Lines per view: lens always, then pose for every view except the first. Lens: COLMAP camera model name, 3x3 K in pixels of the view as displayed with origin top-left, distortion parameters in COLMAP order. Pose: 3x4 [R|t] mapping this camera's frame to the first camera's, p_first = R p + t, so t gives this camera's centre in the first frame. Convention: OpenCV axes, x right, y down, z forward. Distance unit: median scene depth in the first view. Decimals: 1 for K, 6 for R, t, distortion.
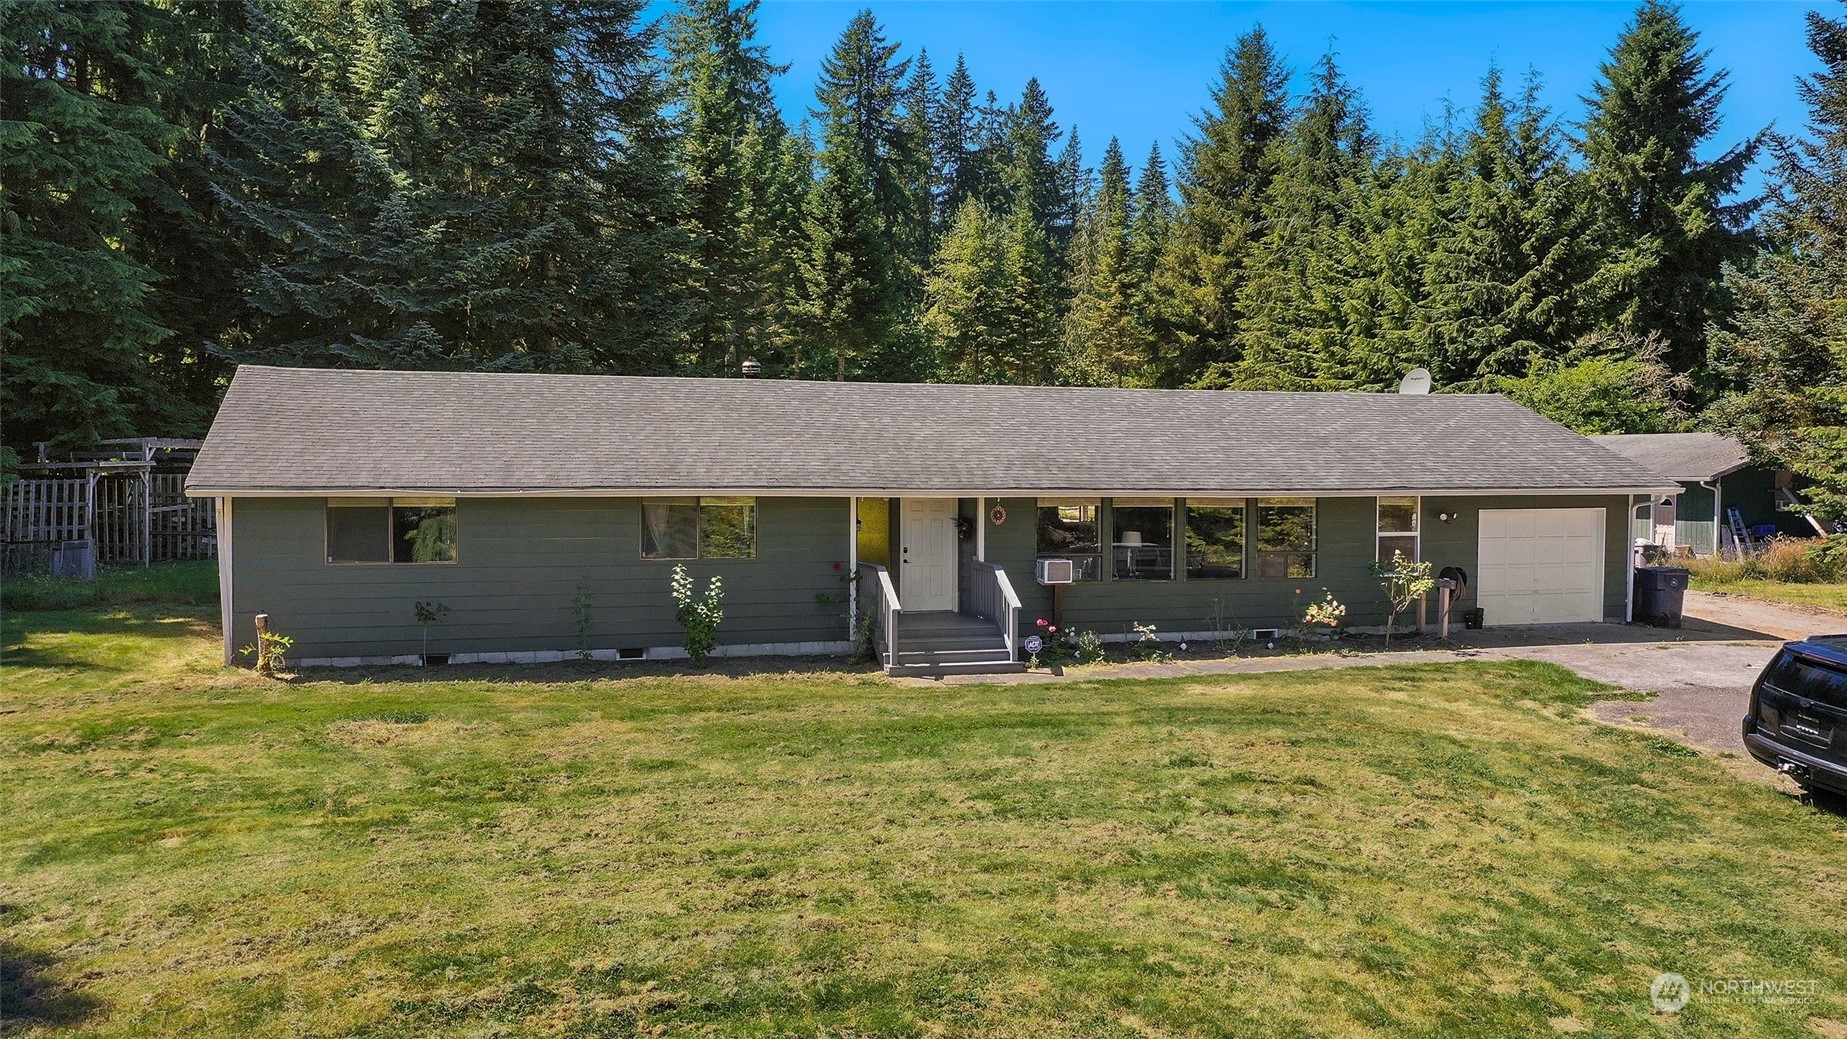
lens RADIAL K [[1496.5, 0, 923.5], [0, 1496.5, 519.5], [0, 0, 1]] dist [0.004798, 0.000939]
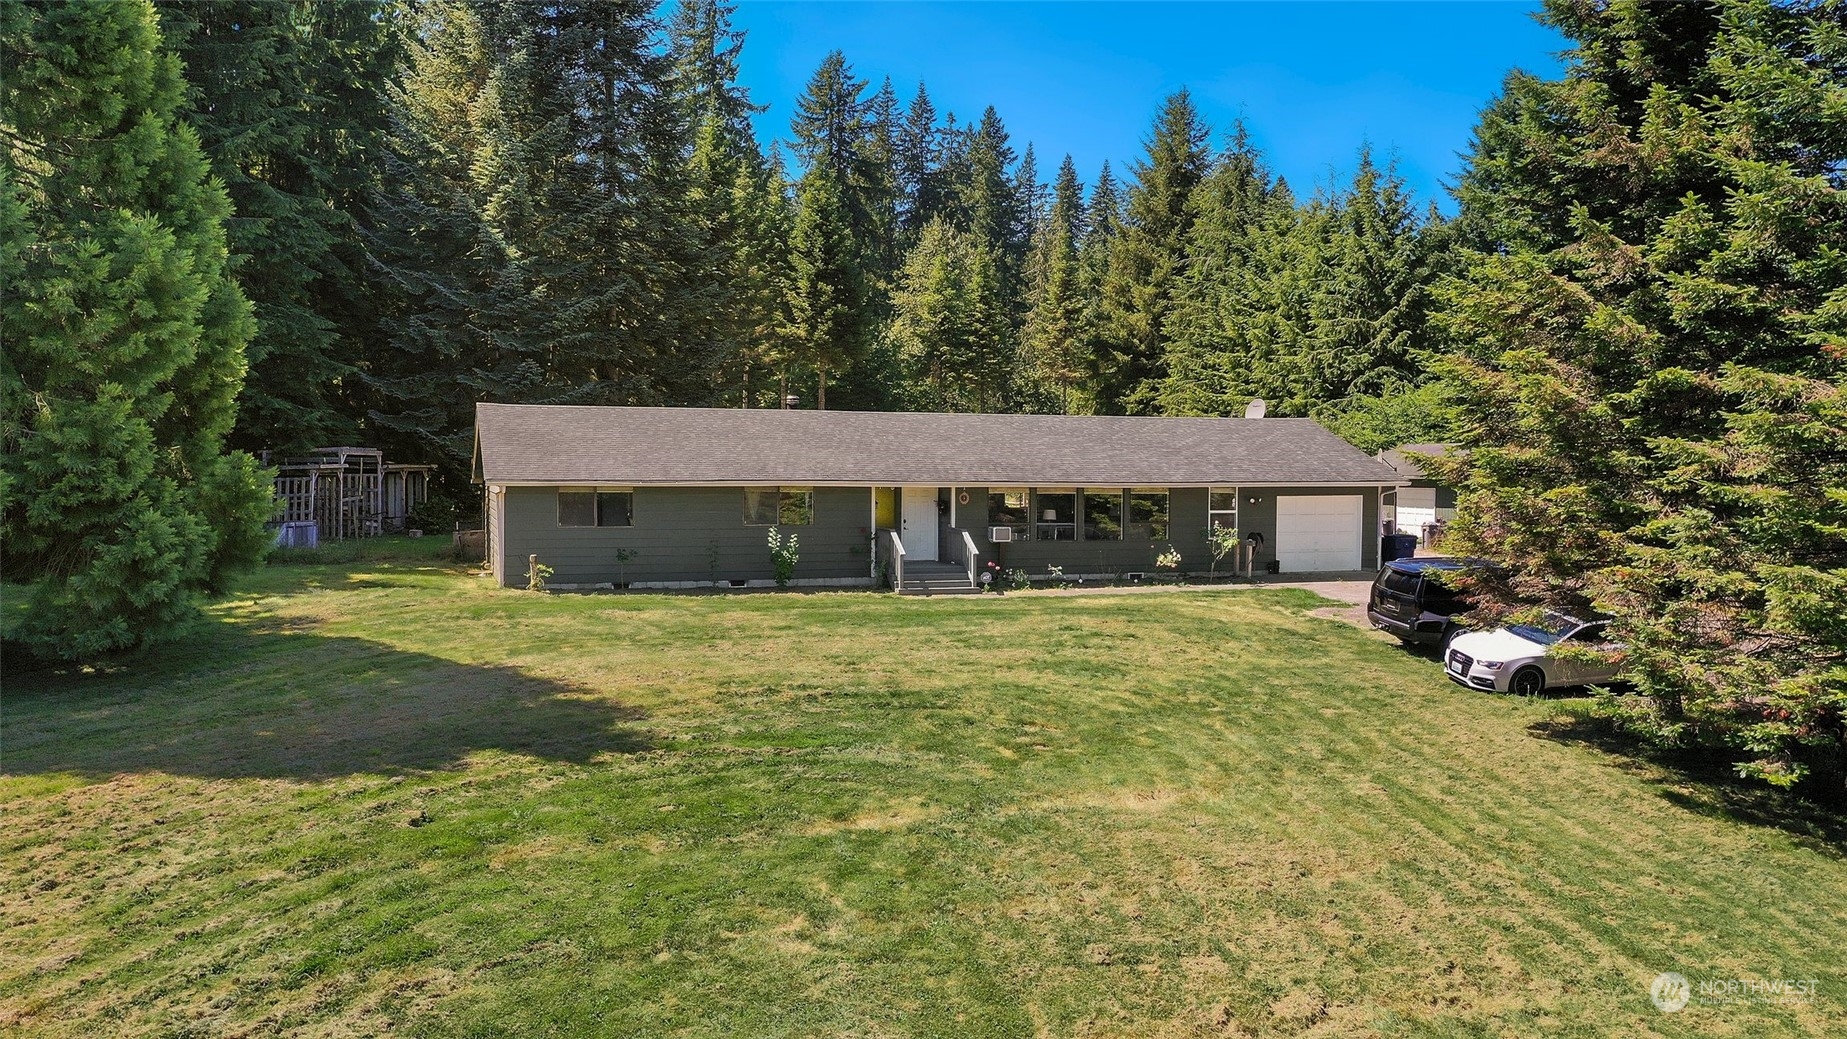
lens RADIAL K [[1496.5, 0, 923.5], [0, 1496.5, 519.5], [0, 0, 1]] dist [0.004798, 0.000939]
pose [[0.999623, -0.001078, 0.027440, -0.012668], [0.001119, 0.999998, -0.001469, 0.007493], [-0.027439, 0.001500, 0.999622, -0.202392]]
